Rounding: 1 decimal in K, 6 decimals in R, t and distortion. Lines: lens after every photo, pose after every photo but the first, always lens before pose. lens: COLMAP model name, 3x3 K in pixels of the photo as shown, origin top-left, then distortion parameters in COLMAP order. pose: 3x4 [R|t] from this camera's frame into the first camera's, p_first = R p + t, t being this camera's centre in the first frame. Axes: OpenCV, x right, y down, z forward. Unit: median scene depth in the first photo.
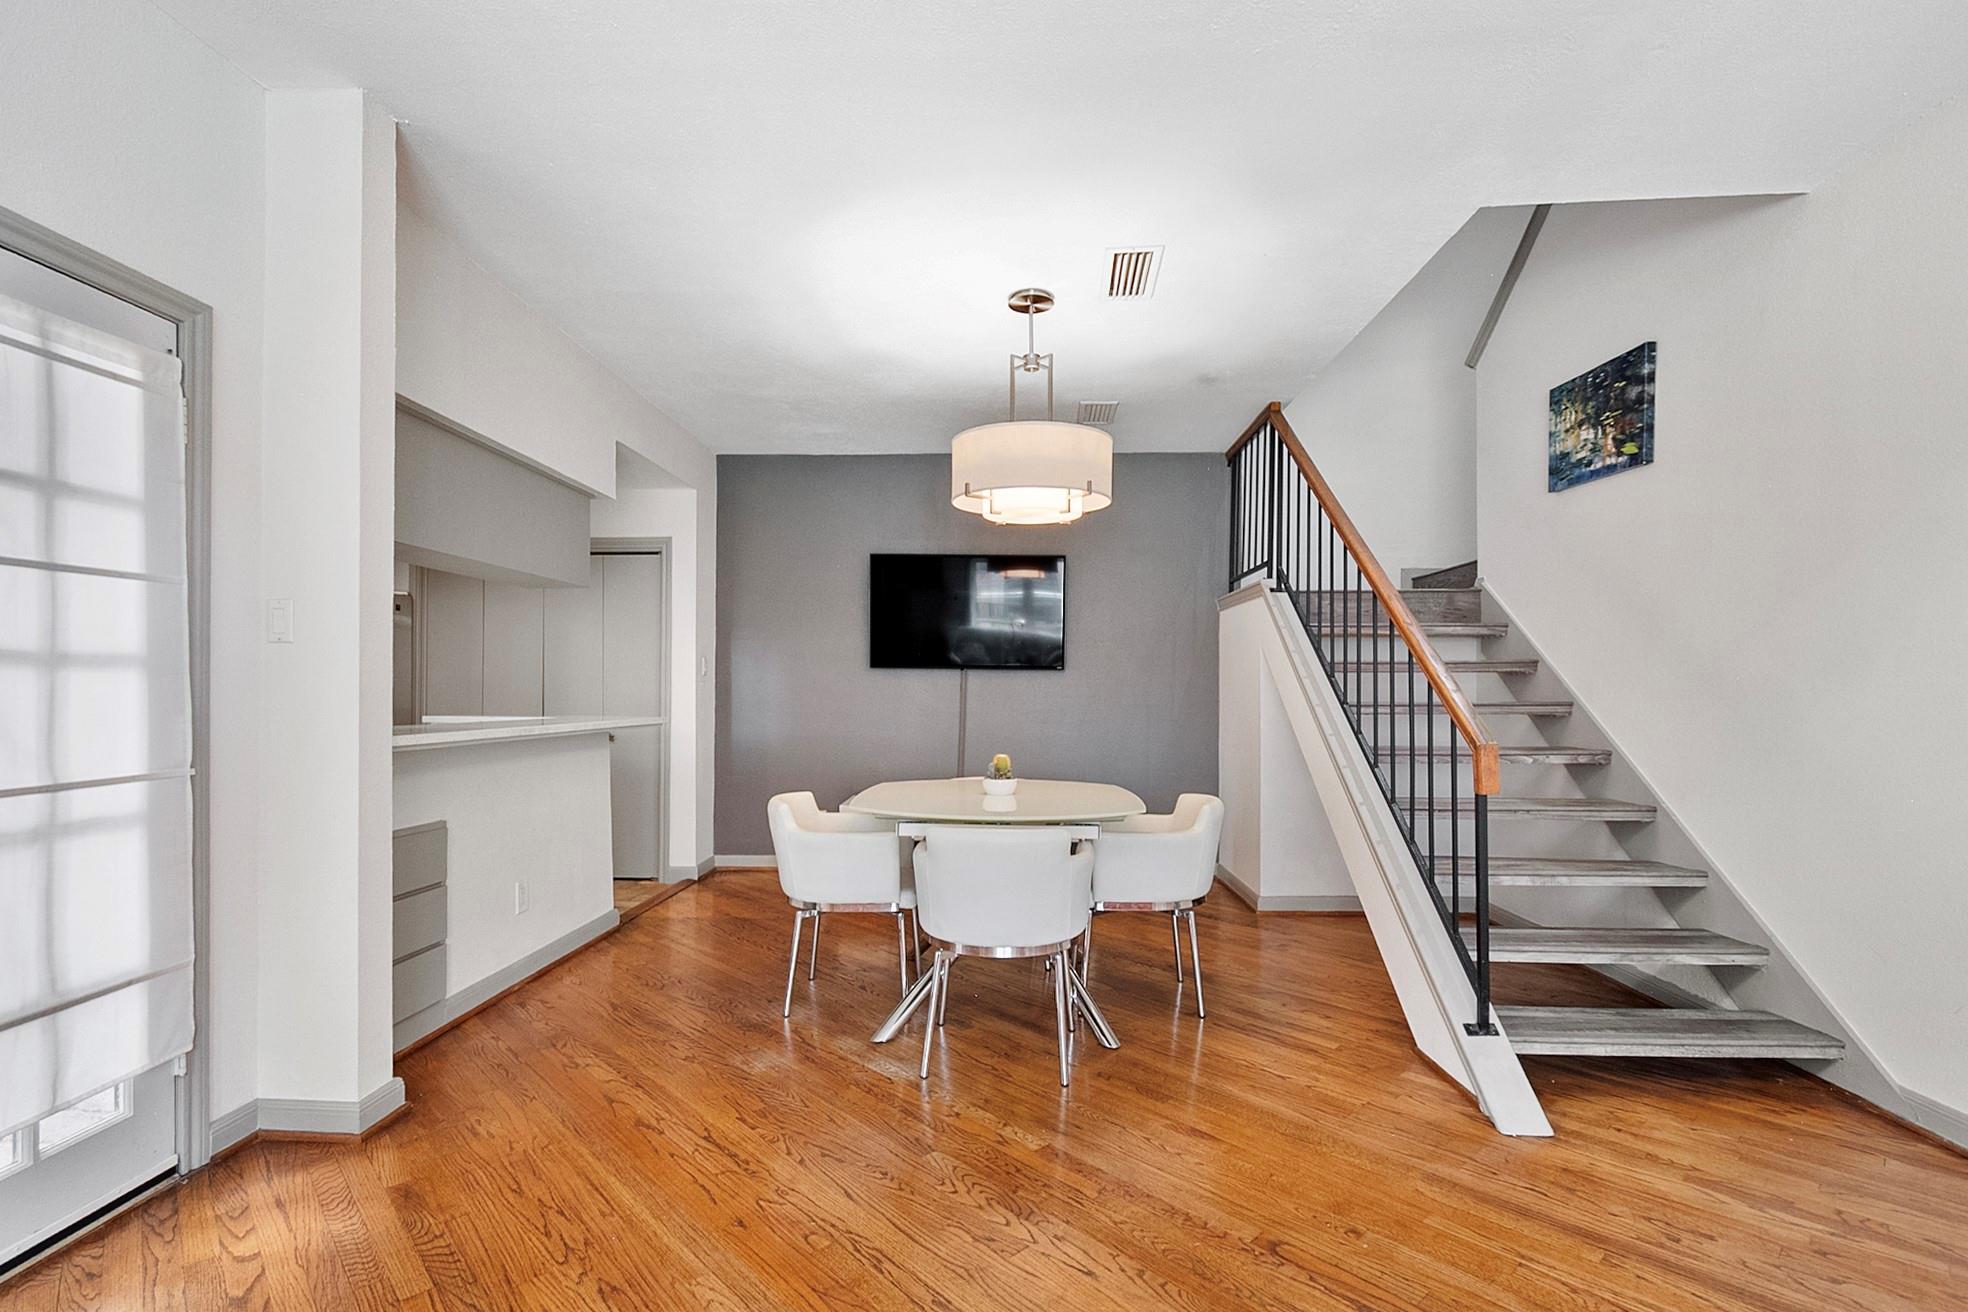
lens RADIAL K [[902.2, 0, 985.9], [0, 902.2, 684.6], [0, 0, 1]] dist [0.003120, -0.001360]
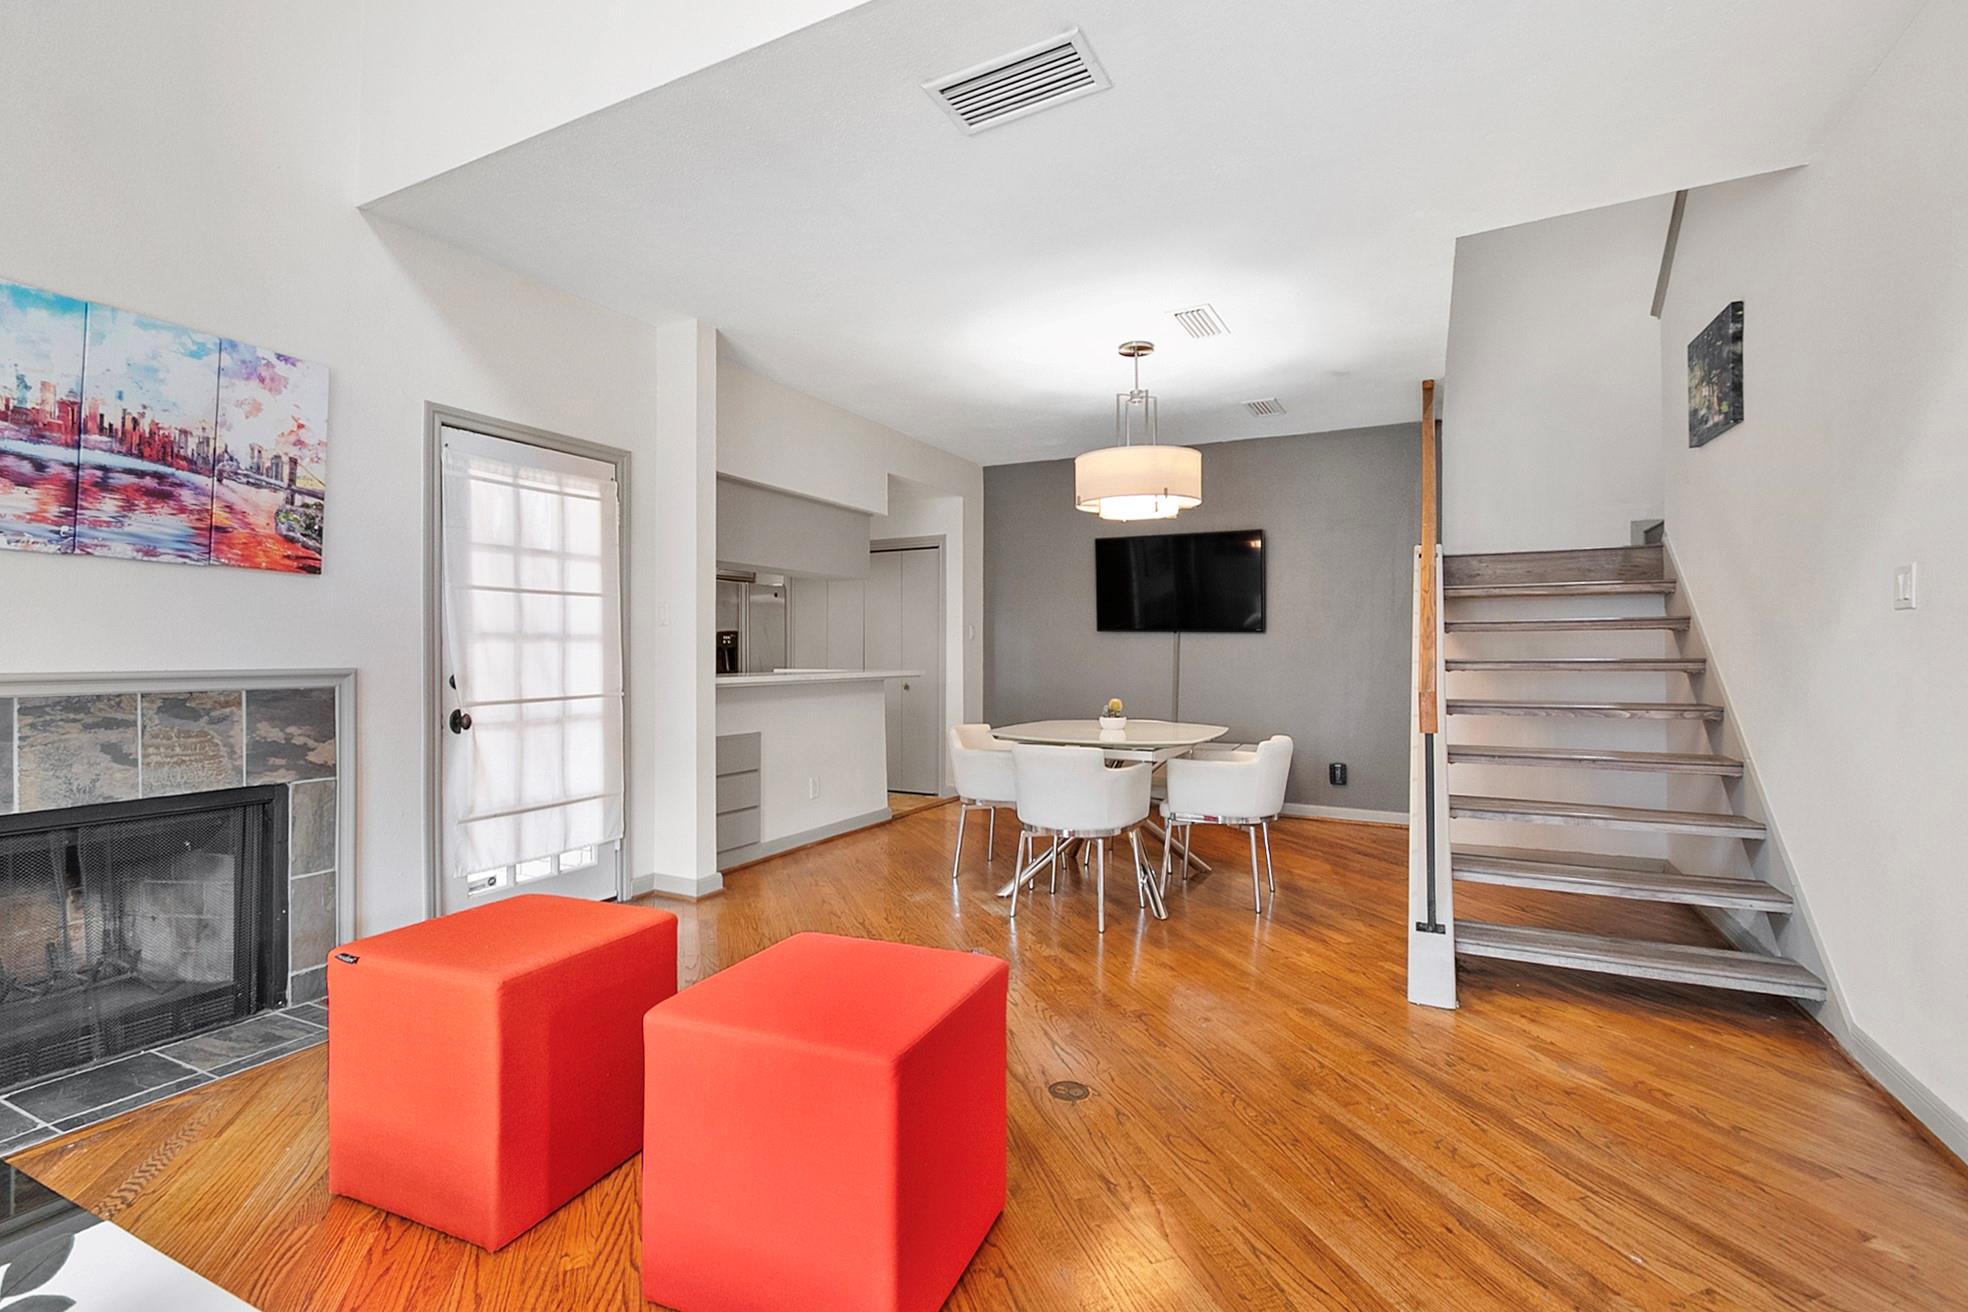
lens RADIAL K [[902.2, 0, 975.7], [0, 902.2, 639.6], [0, 0, 1]] dist [0.003120, -0.001360]
pose [[0.907520, -0.009707, -0.419897, 0.372733], [0.006735, 0.999941, -0.008560, 0.001158], [0.419956, 0.004940, 0.907531, -0.262364]]
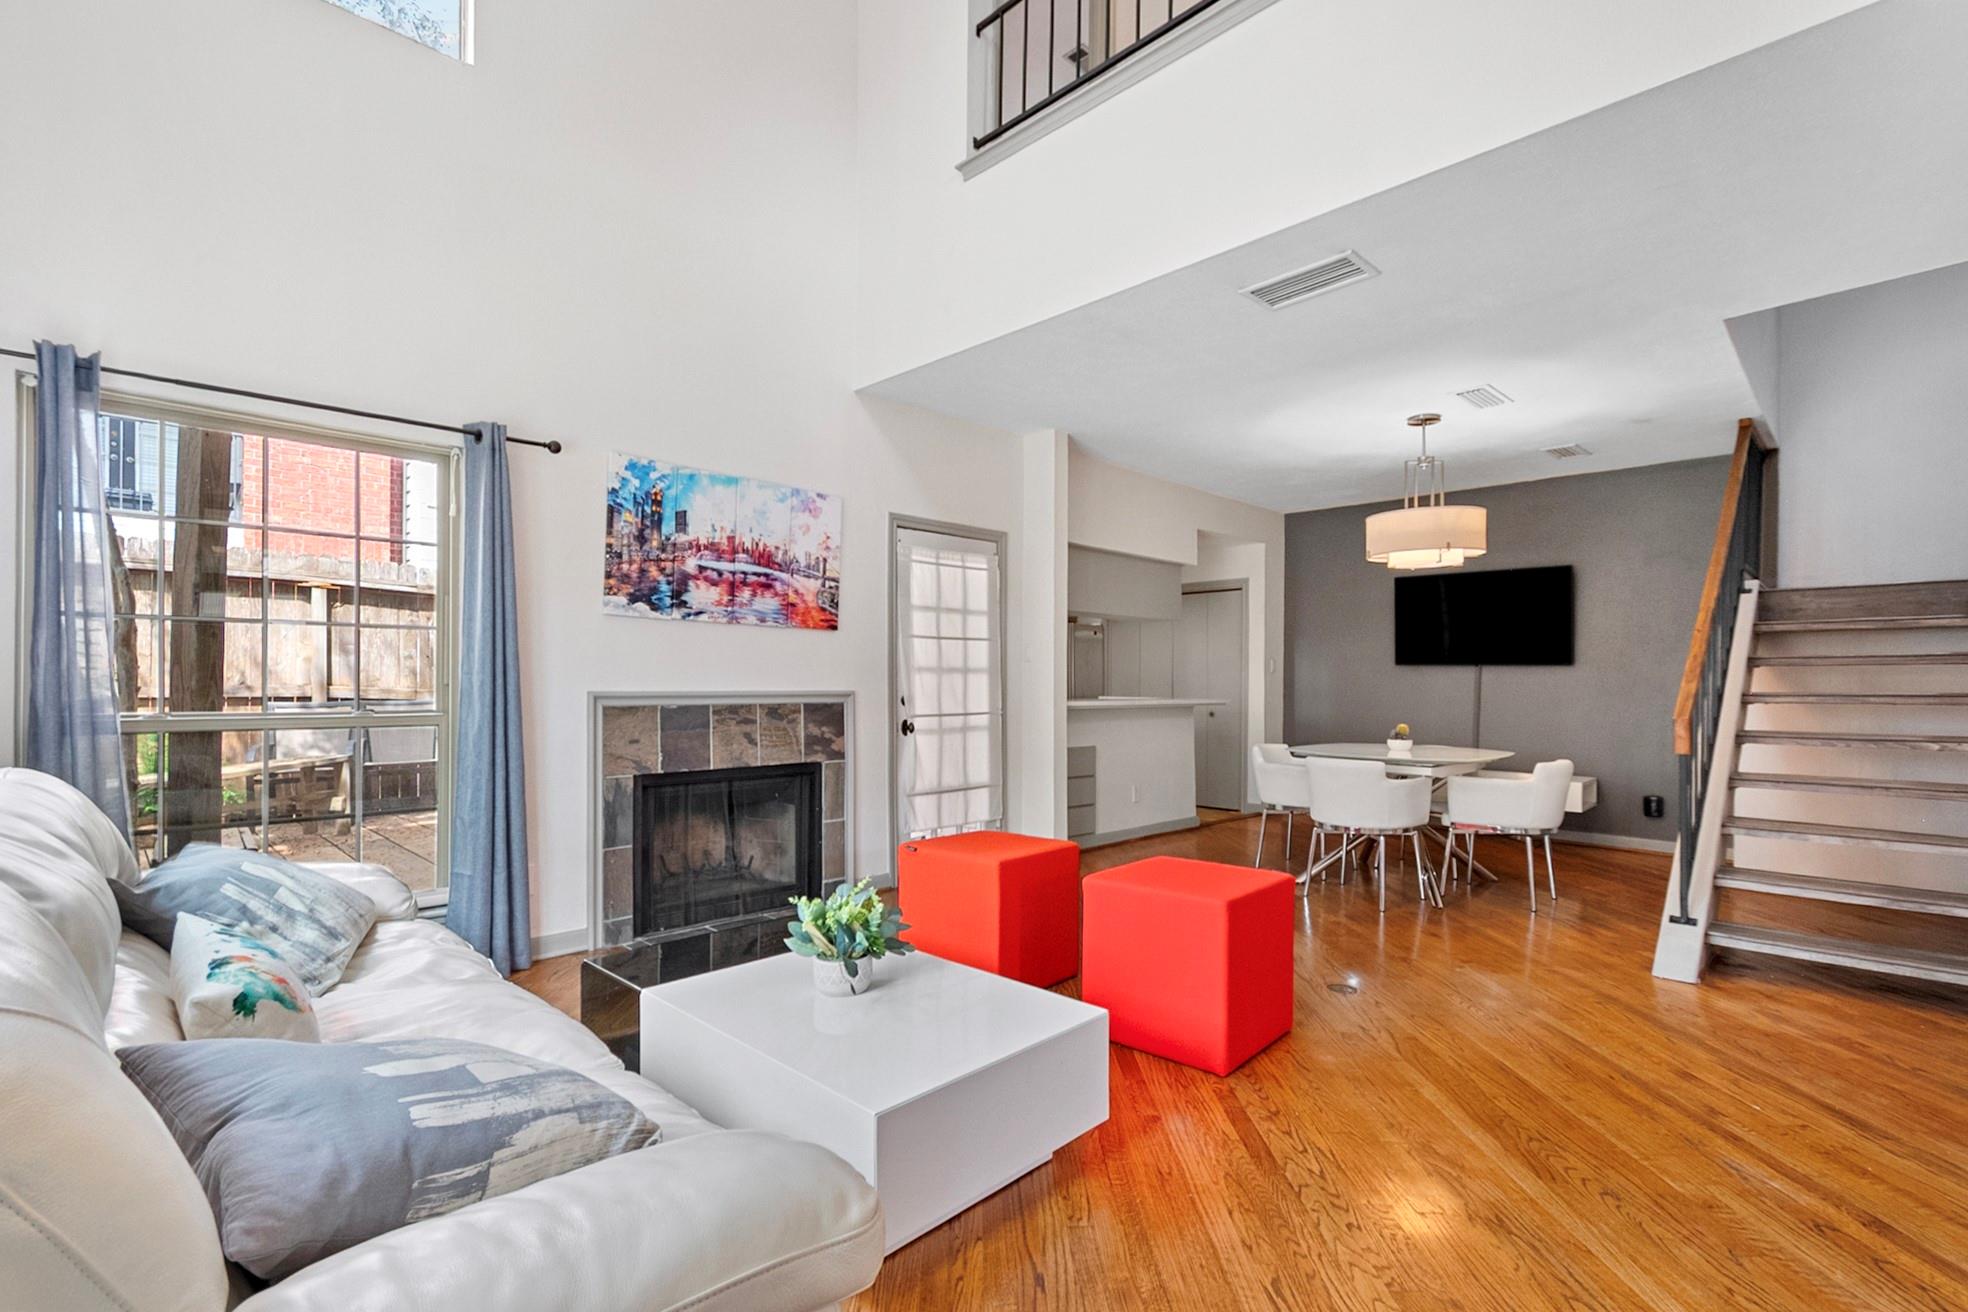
lens RADIAL K [[902.2, 0, 984.6], [0, 902.2, 682.0], [0, 0, 1]] dist [0.003120, -0.001360]
pose [[0.734115, 0.000283, -0.679025, 0.518378], [0.002258, 0.999993, 0.002857, 0.000859], [0.679021, -0.003631, 0.734110, -0.573144]]
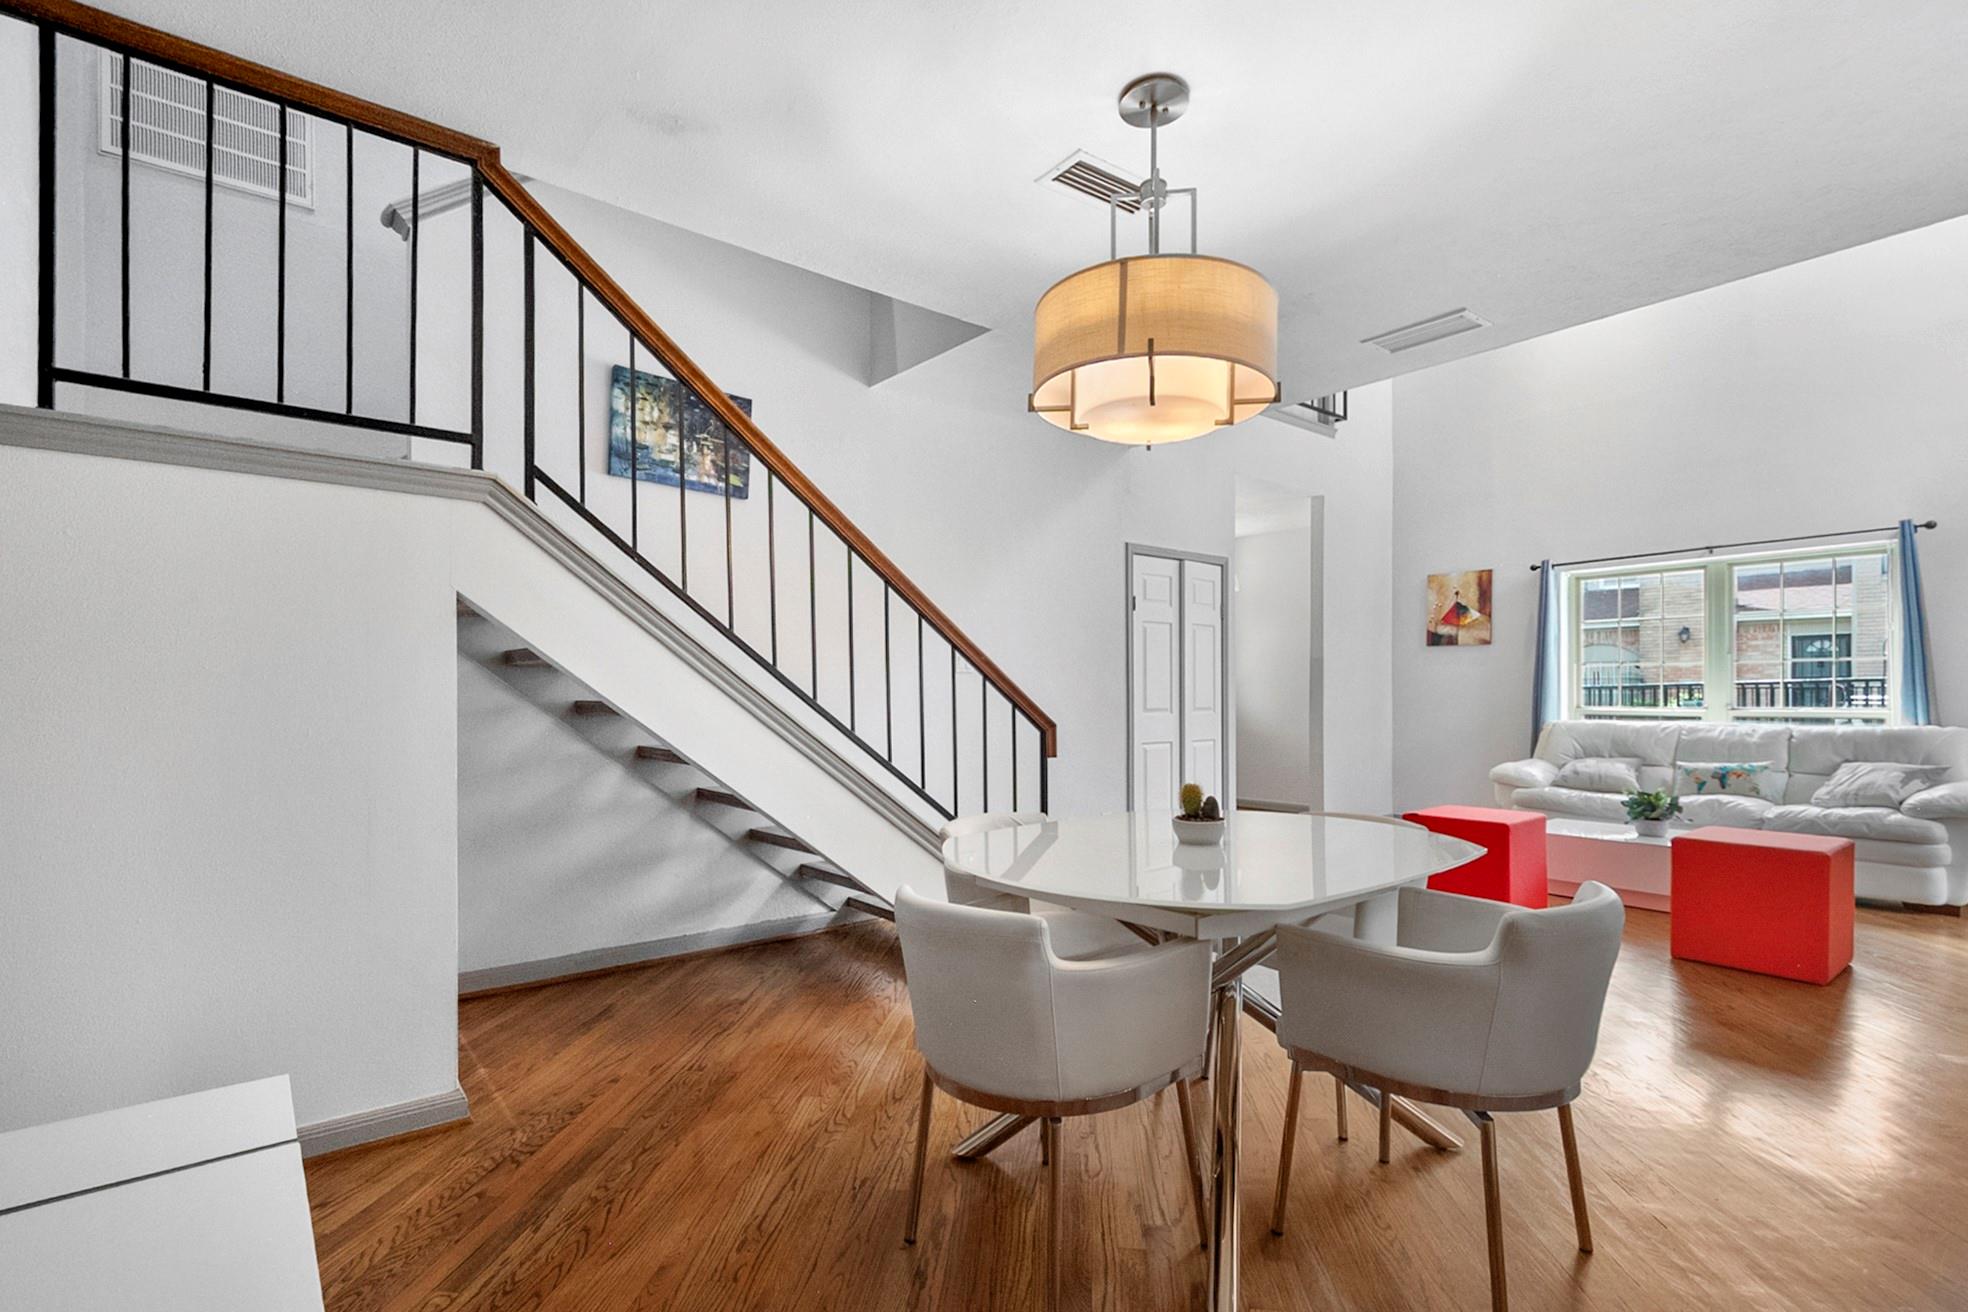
lens RADIAL K [[902.2, 0, 985.9], [0, 902.2, 693.2], [0, 0, 1]] dist [0.003120, -0.001360]
pose [[-0.657669, 0.000517, 0.753307, -0.364998], [-0.005723, 0.999967, -0.005682, 0.015529], [-0.753285, -0.008048, -0.657645, 1.502055]]
